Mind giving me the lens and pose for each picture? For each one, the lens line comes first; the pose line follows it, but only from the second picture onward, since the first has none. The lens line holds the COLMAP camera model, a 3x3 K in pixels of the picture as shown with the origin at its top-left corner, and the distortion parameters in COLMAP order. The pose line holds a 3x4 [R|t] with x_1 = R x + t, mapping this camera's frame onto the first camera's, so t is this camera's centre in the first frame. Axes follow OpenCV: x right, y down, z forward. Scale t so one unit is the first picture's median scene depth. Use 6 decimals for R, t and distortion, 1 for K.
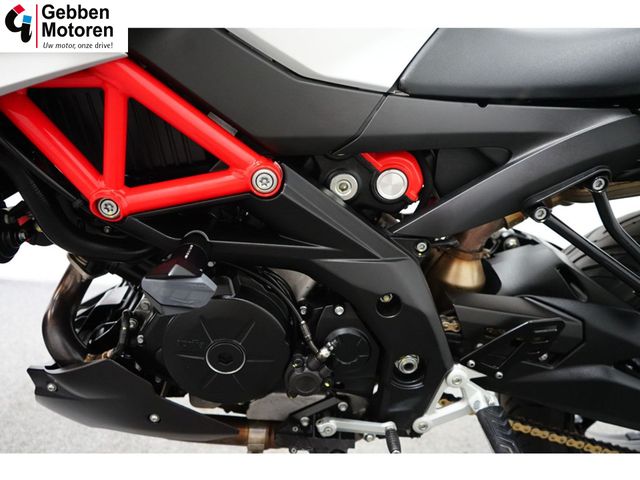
lens RADIAL K [[523.9, 0, 320.0], [0, 523.9, 240.0], [0, 0, 1]] dist [0.000810, 0.001103]
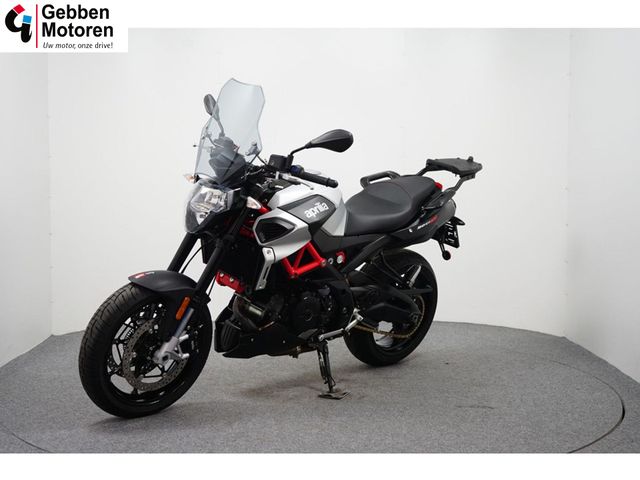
lens RADIAL K [[897.0, 0, 320.0], [0, 897.0, 240.0], [0, 0, 1]] dist [-0.009318, 0.001517]
pose [[0.746520, -0.111813, 0.655900, -4.075663], [0.140537, 0.990036, 0.008820, -0.315597], [-0.650351, 0.085594, 0.754796, -3.651439]]
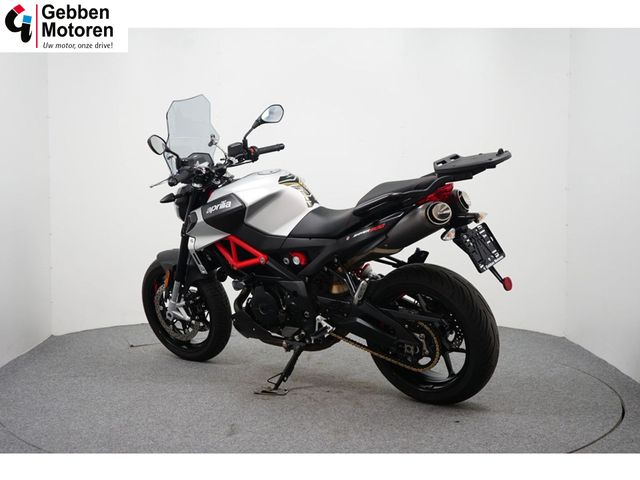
lens RADIAL K [[897.0, 0, 320.0], [0, 897.0, 240.0], [0, 0, 1]] dist [-0.009318, 0.001517]
pose [[0.766093, -0.023842, -0.642287, 4.243213], [-0.043648, 0.995075, -0.089000, 0.295967], [0.641246, 0.096217, 0.761279, -3.608985]]
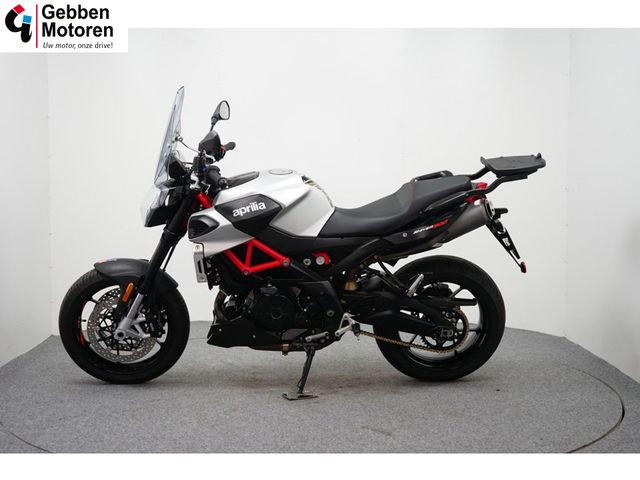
lens RADIAL K [[897.0, 0, 320.0], [0, 897.0, 240.0], [0, 0, 1]] dist [-0.009318, 0.001517]
pose [[0.997717, -0.067520, -0.001074, 0.150334], [0.067231, 0.994680, -0.078047, 0.234086], [0.006338, 0.077797, 0.996949, -5.153039]]
